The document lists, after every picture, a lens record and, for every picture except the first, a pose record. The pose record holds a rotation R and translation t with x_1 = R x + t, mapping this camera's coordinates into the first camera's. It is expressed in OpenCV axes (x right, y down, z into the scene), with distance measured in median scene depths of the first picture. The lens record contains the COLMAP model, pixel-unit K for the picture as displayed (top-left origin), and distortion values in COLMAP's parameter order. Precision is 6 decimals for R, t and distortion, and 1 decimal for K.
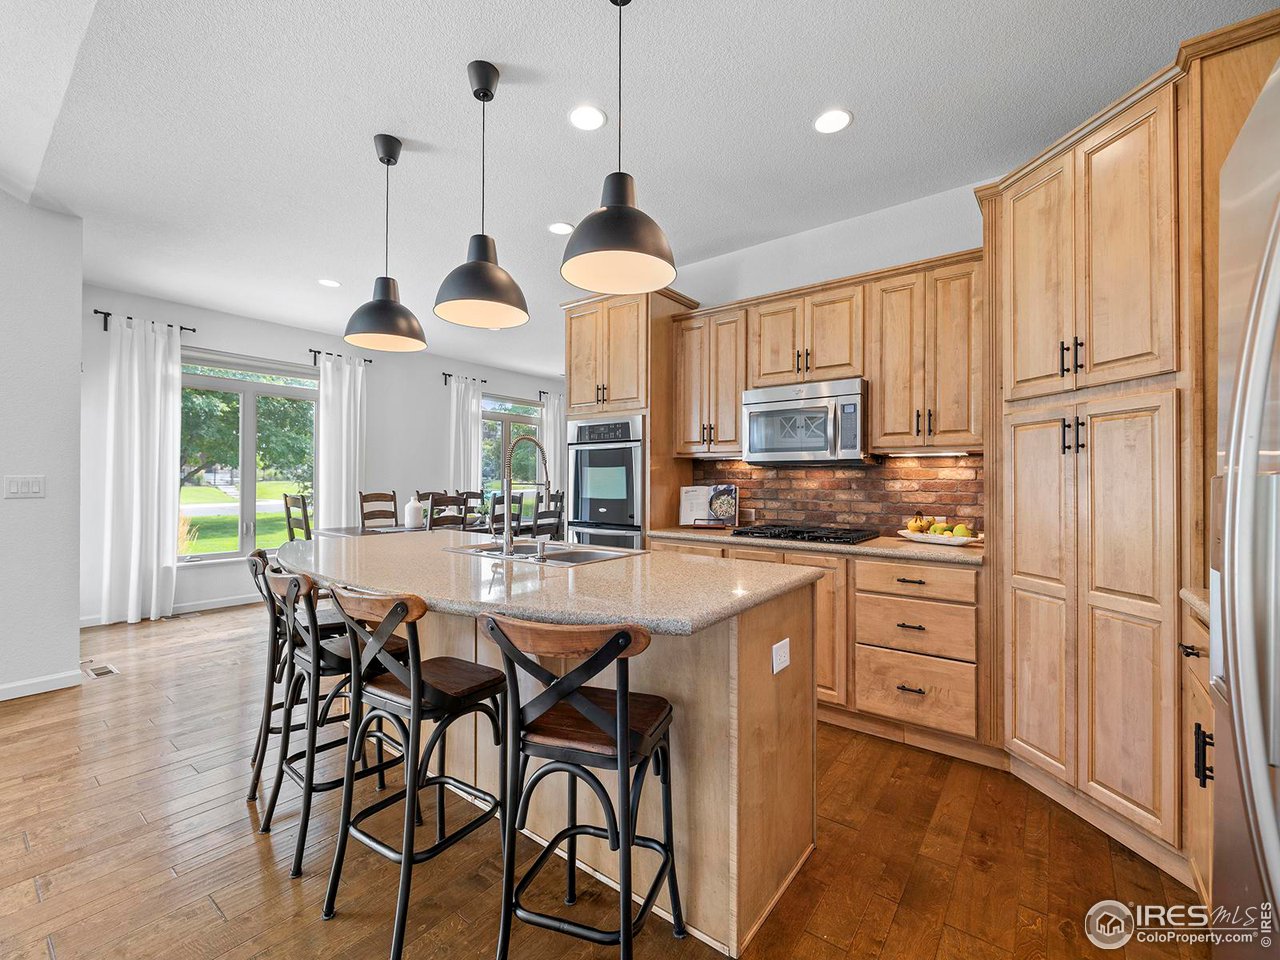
lens RADIAL K [[548.6, 0, 640.0], [0, 548.6, 480.0], [0, 0, 1]] dist [-0.000004, -0.000055]
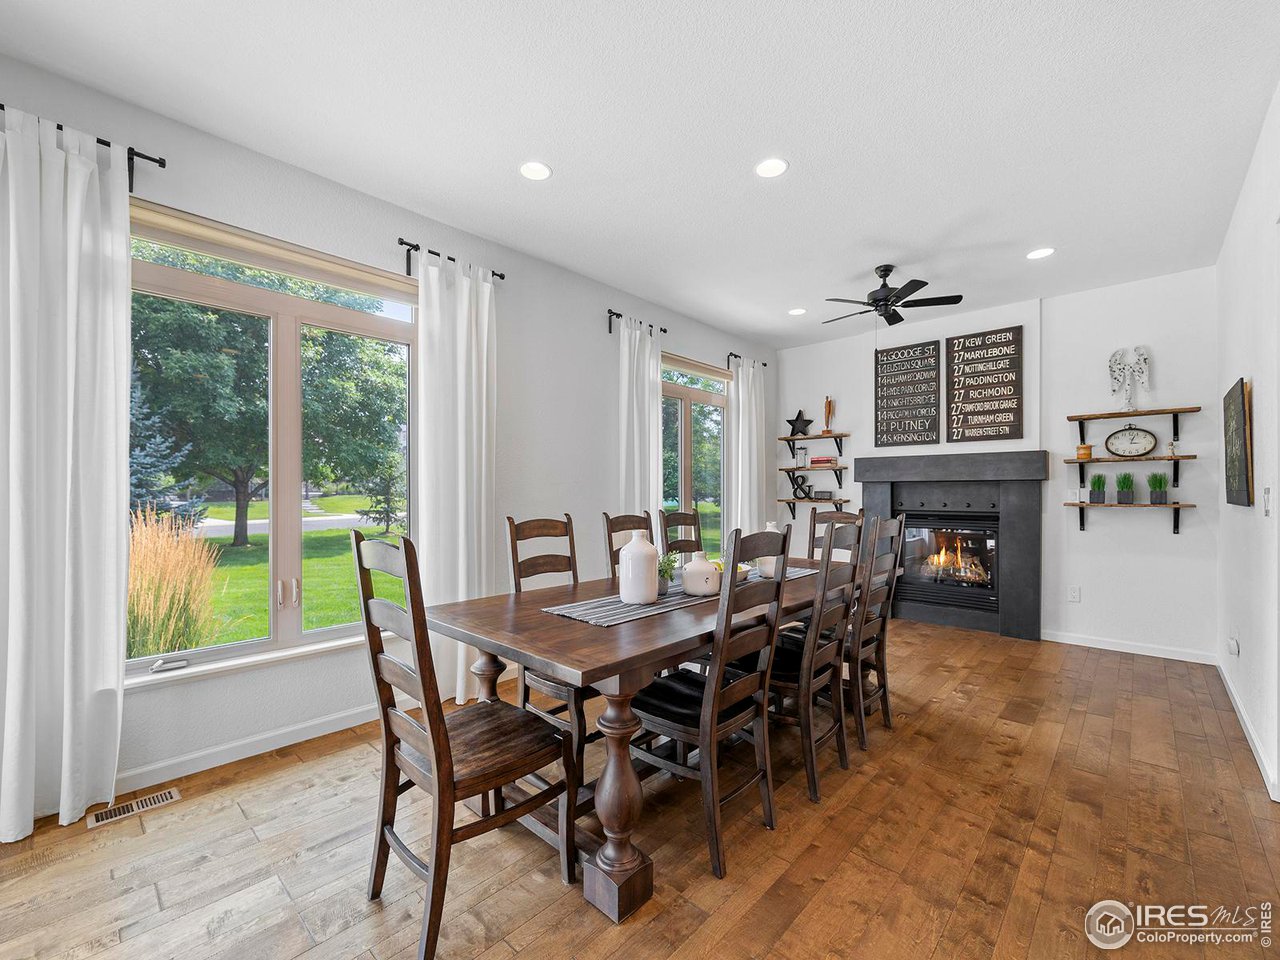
lens RADIAL K [[536.5, 0, 642.5], [0, 536.5, 489.9], [0, 0, 1]] dist [0.000733, 0.000225]
pose [[0.996302, -0.008708, -0.085484, -0.353191], [0.008494, 0.999960, -0.002856, 0.000596], [0.085505, 0.002120, 0.996335, 0.547921]]
